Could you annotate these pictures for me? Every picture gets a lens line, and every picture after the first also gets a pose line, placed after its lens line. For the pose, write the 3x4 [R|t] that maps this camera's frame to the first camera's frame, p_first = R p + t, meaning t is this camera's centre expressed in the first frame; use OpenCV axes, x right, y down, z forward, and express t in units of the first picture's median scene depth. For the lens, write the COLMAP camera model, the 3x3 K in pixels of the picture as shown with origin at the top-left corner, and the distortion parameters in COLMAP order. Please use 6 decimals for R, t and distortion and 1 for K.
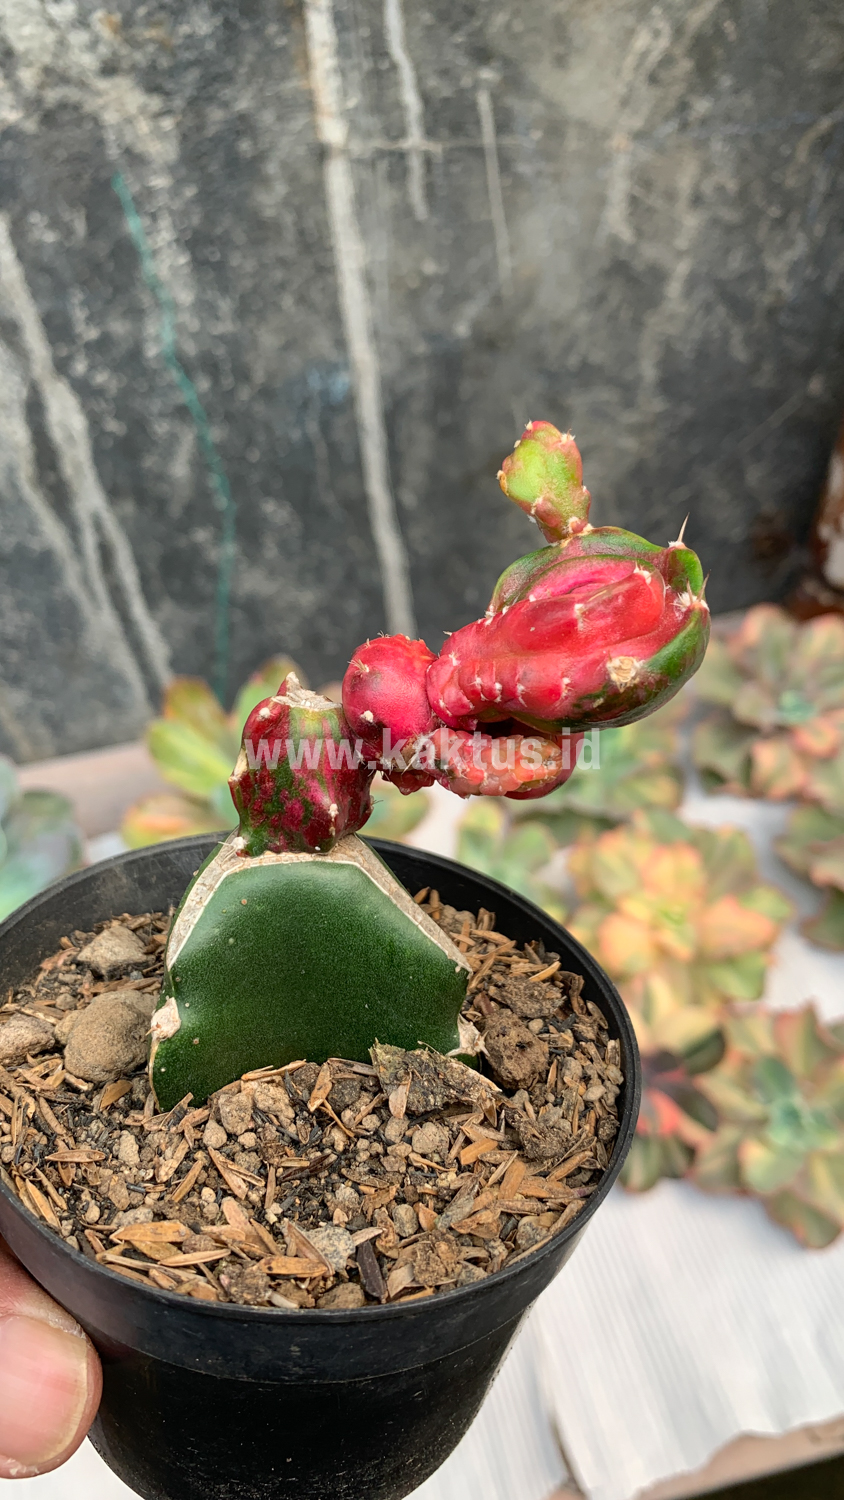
lens RADIAL K [[1139.3, 0, 411.0], [0, 1139.3, 757.2], [0, 0, 1]] dist [-0.053323, 0.042289]
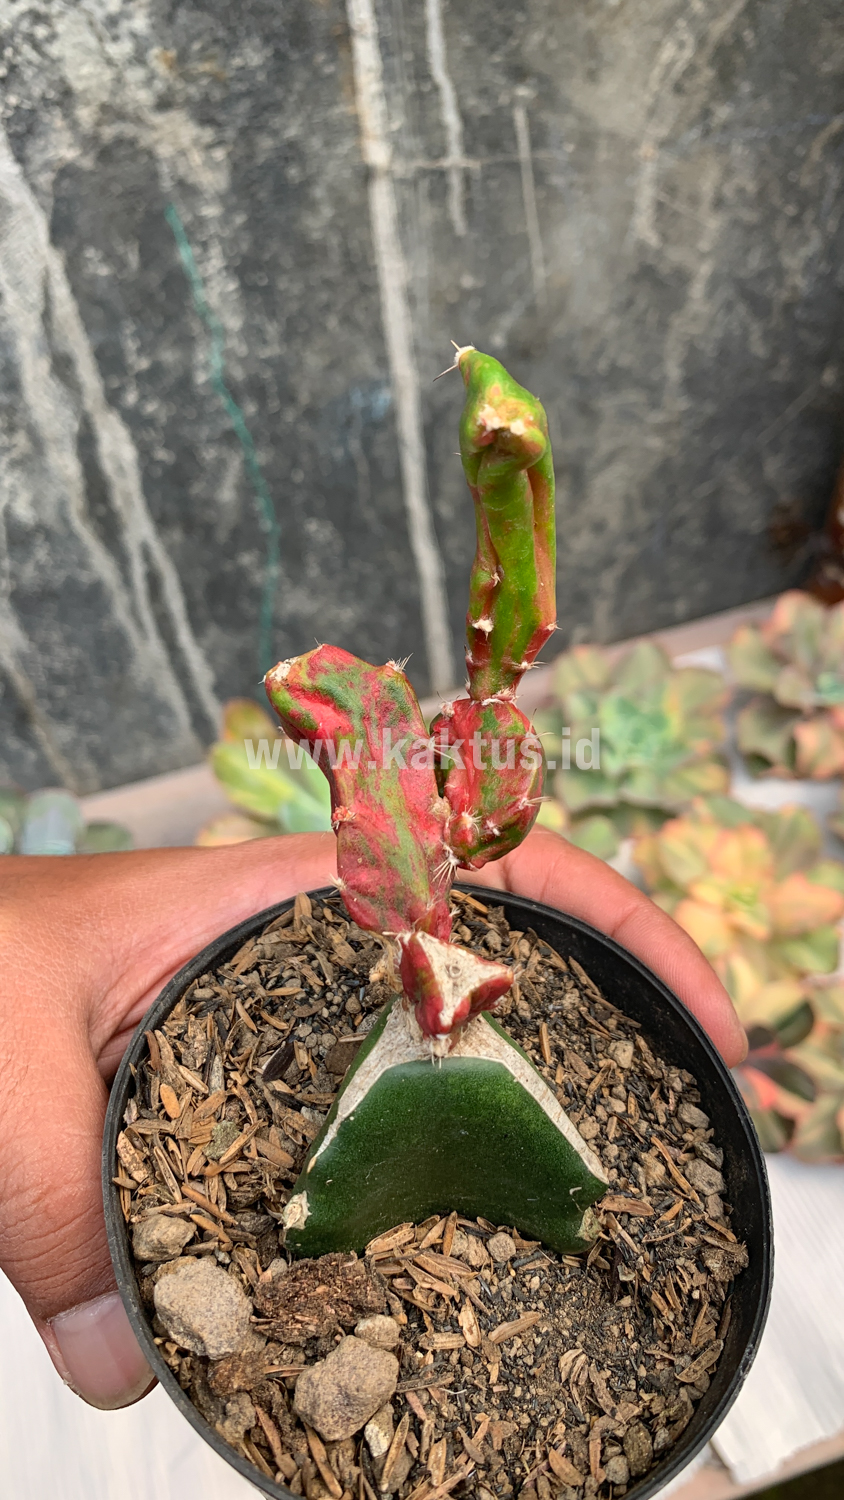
lens RADIAL K [[1139.3, 0, 391.0], [0, 1139.3, 759.8], [0, 0, 1]] dist [-0.053323, 0.042289]
pose [[0.996747, -0.072515, 0.035174, -0.114019], [0.073372, 0.997023, -0.023716, 0.018012], [-0.033349, 0.026219, 0.999100, -0.011596]]
